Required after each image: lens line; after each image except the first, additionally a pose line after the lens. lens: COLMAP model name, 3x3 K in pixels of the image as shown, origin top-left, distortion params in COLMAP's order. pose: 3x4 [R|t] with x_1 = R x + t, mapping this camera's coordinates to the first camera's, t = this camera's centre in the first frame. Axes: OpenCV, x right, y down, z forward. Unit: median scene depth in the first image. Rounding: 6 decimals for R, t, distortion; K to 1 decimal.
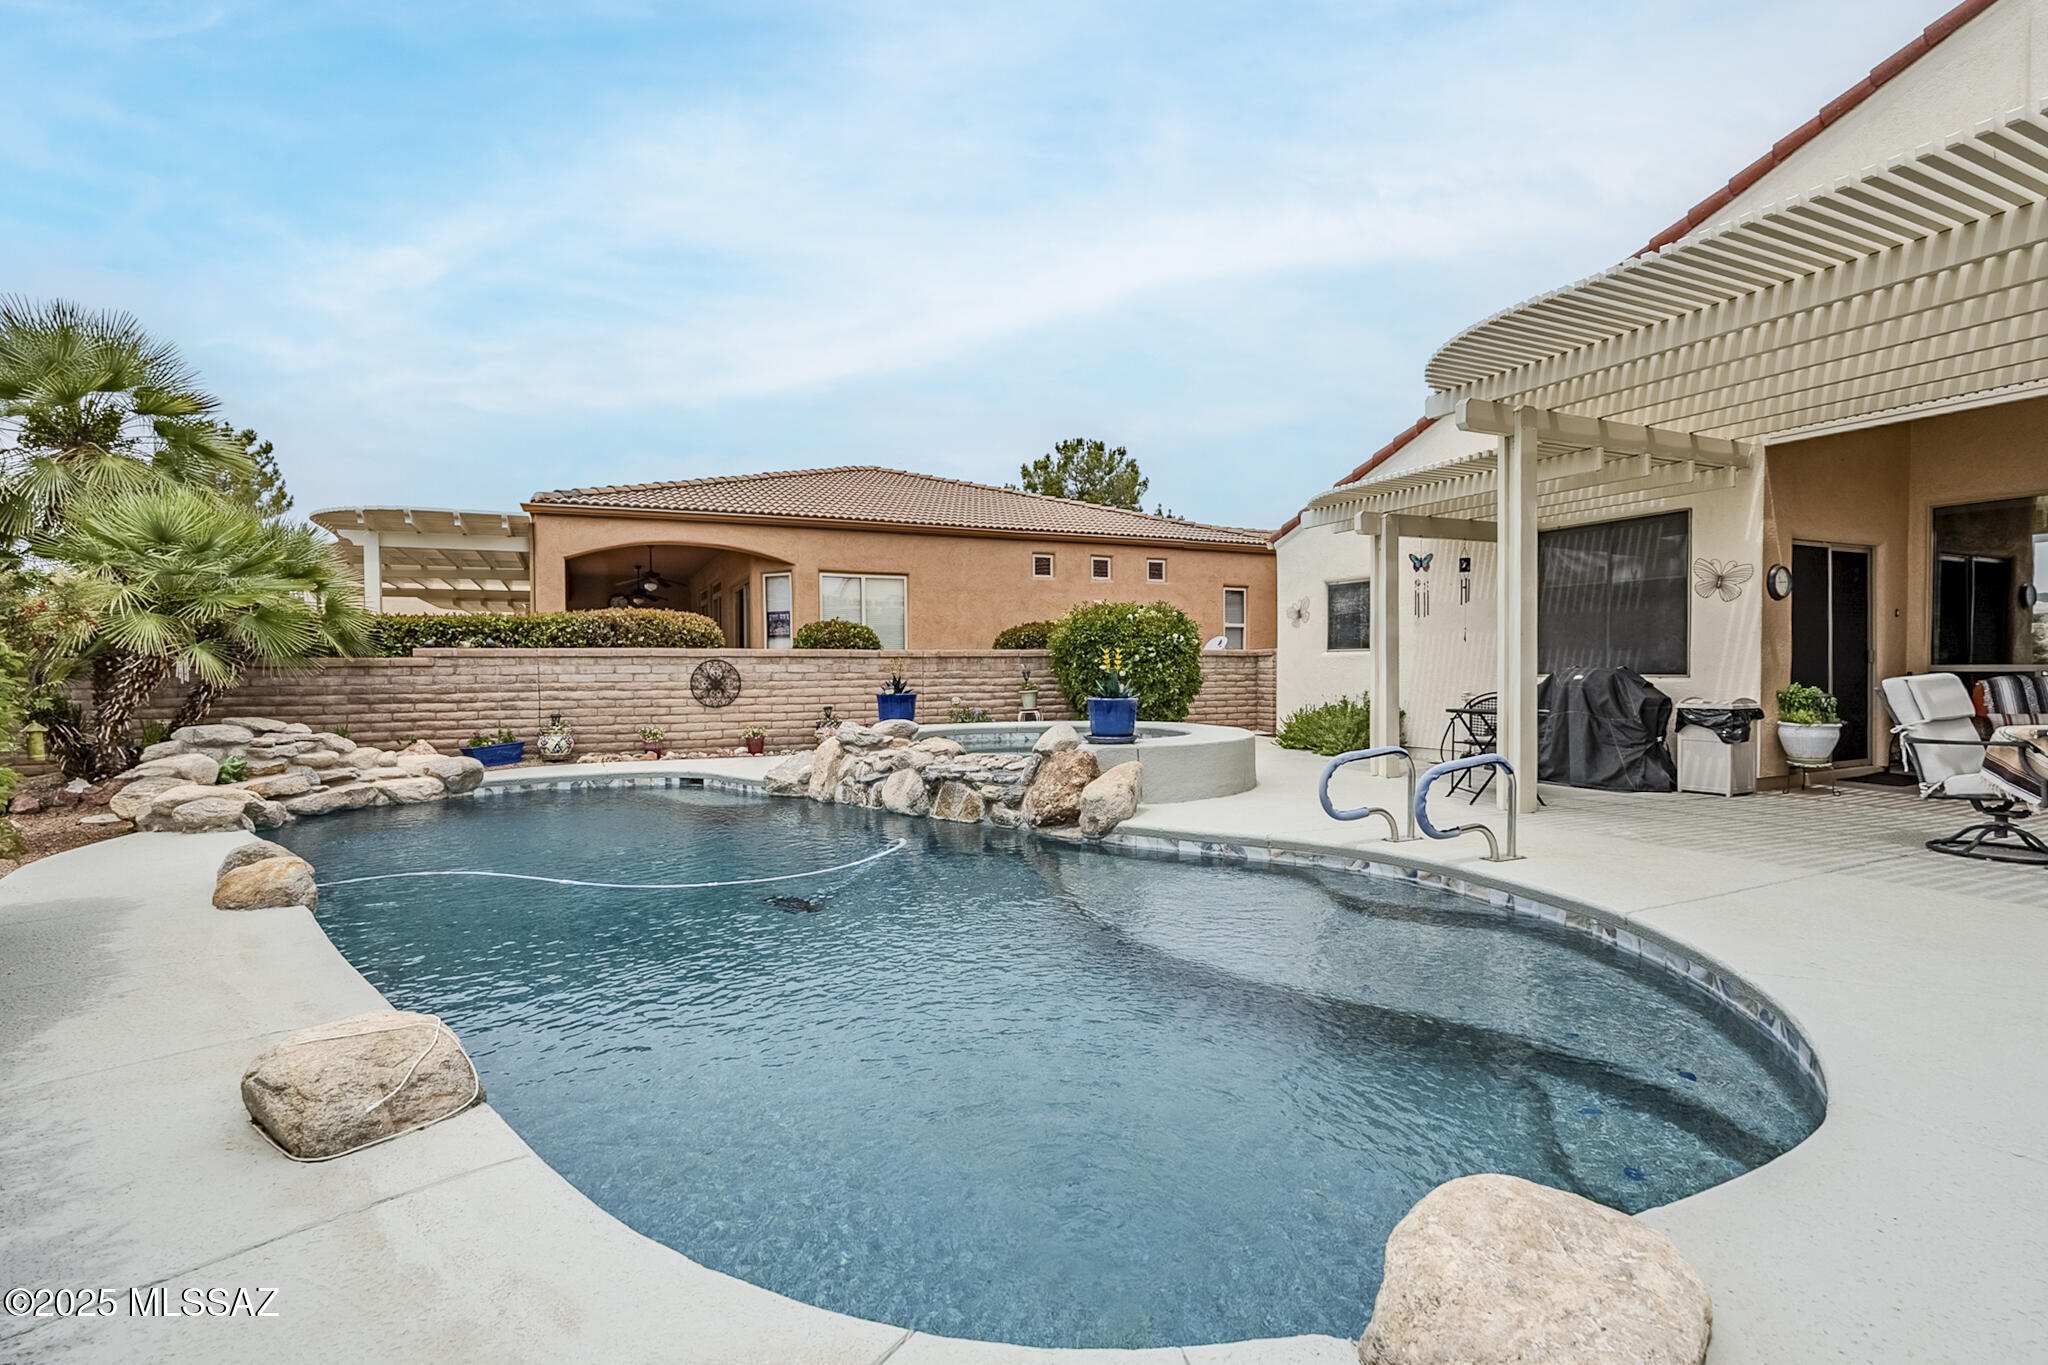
lens RADIAL K [[940.7, 0, 1024.0], [0, 940.7, 682.5], [0, 0, 1]] dist [-0.003068, -0.000077]
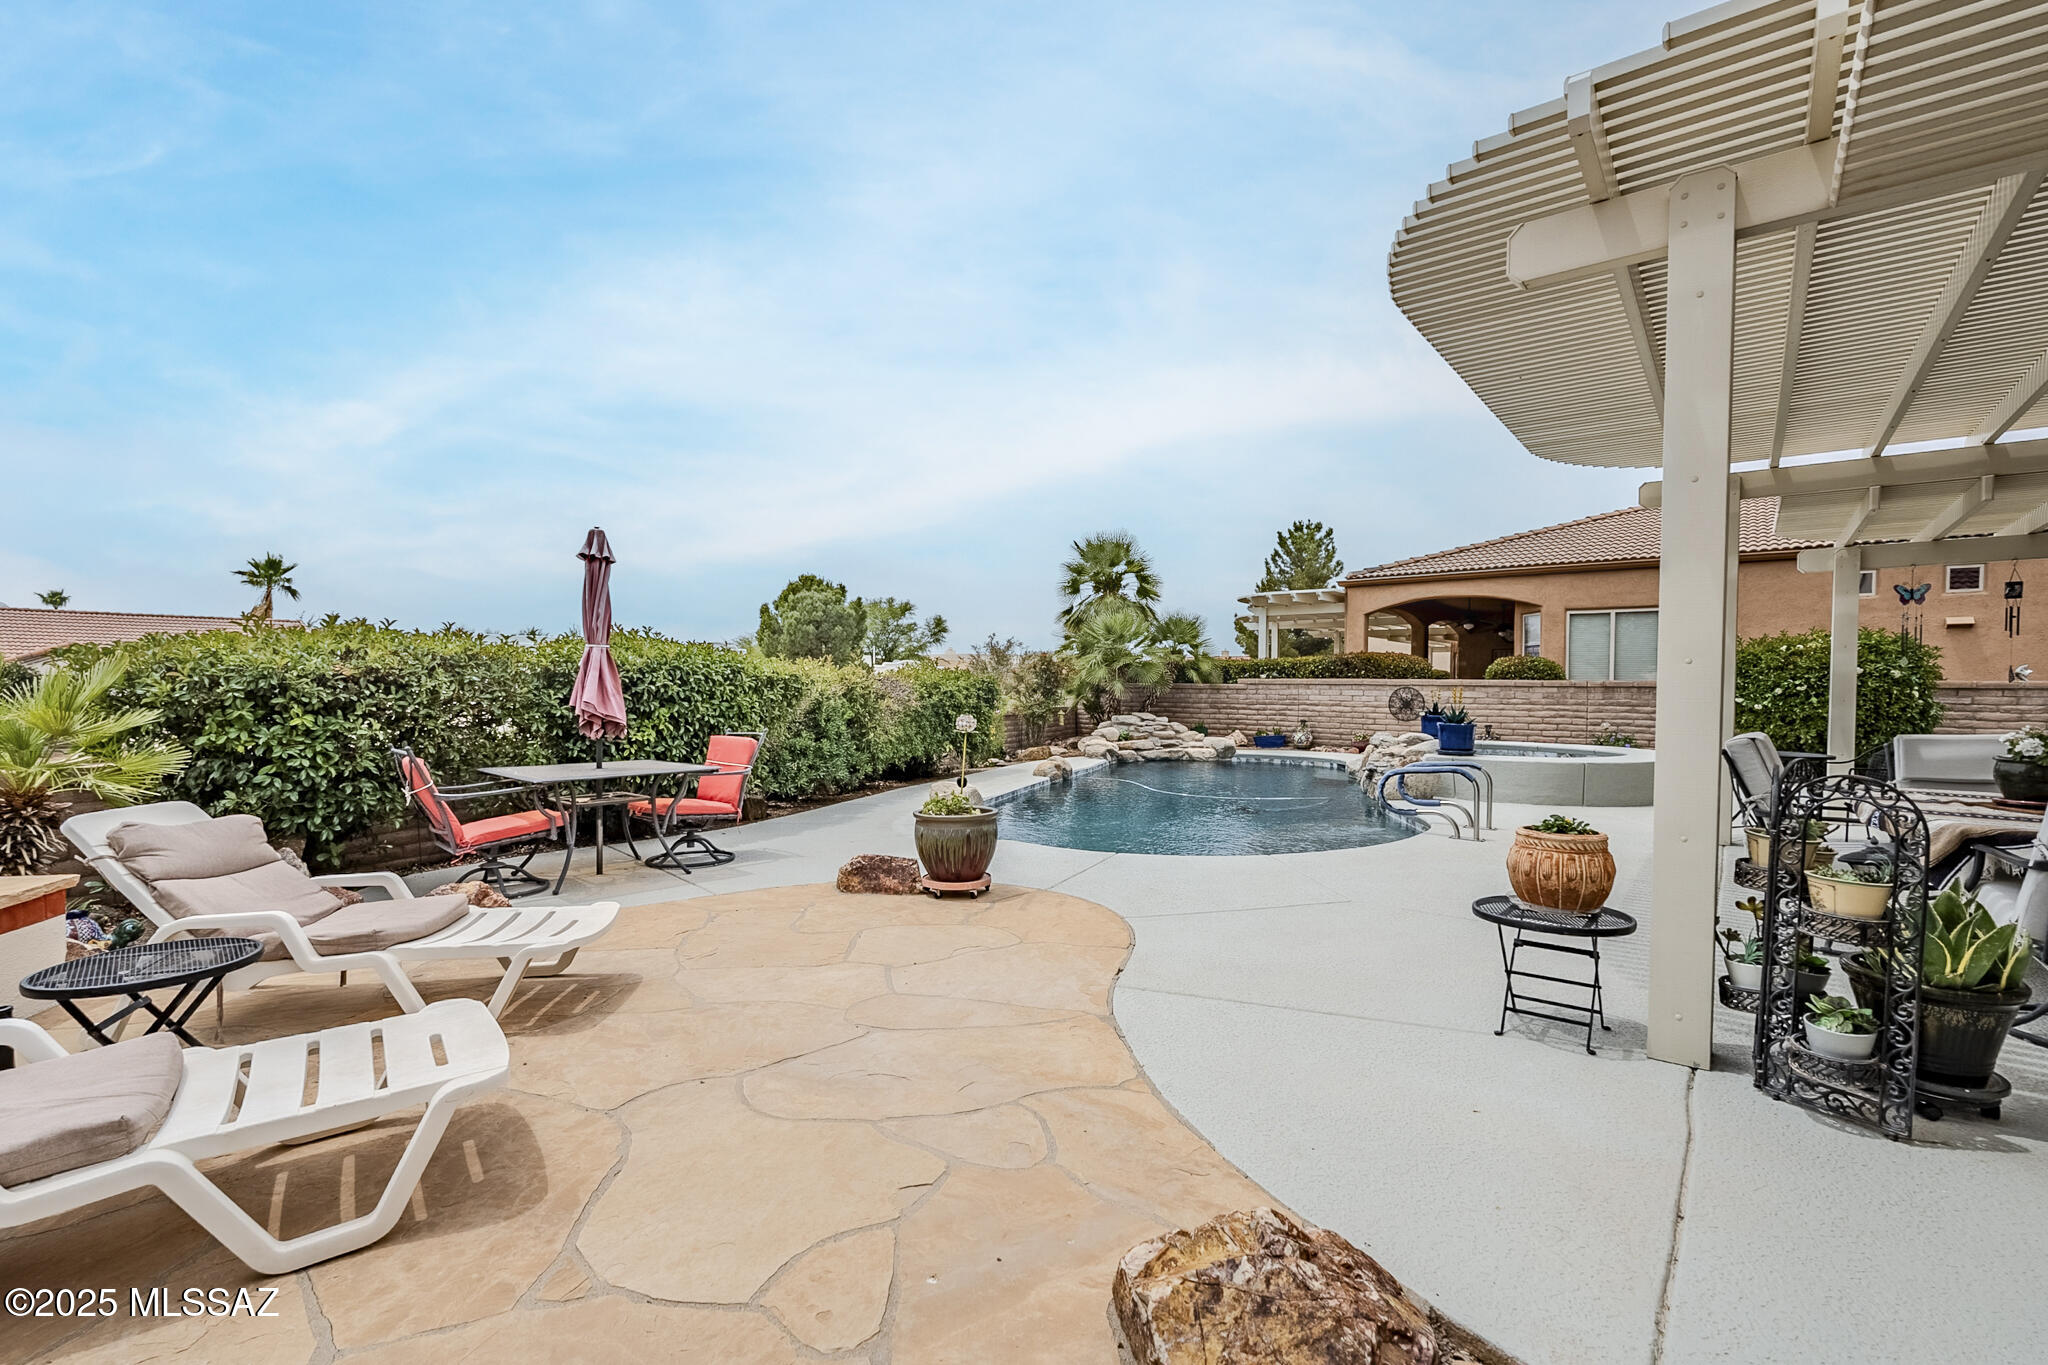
lens RADIAL K [[909.5, 0, 1023.0], [0, 909.5, 706.9], [0, 0, 1]] dist [-0.003434, 0.000511]
pose [[0.445713, 0.033905, -0.894534, 0.691225], [-0.023219, 0.999384, 0.026310, -0.018660], [0.894875, 0.009044, 0.446225, -0.132441]]
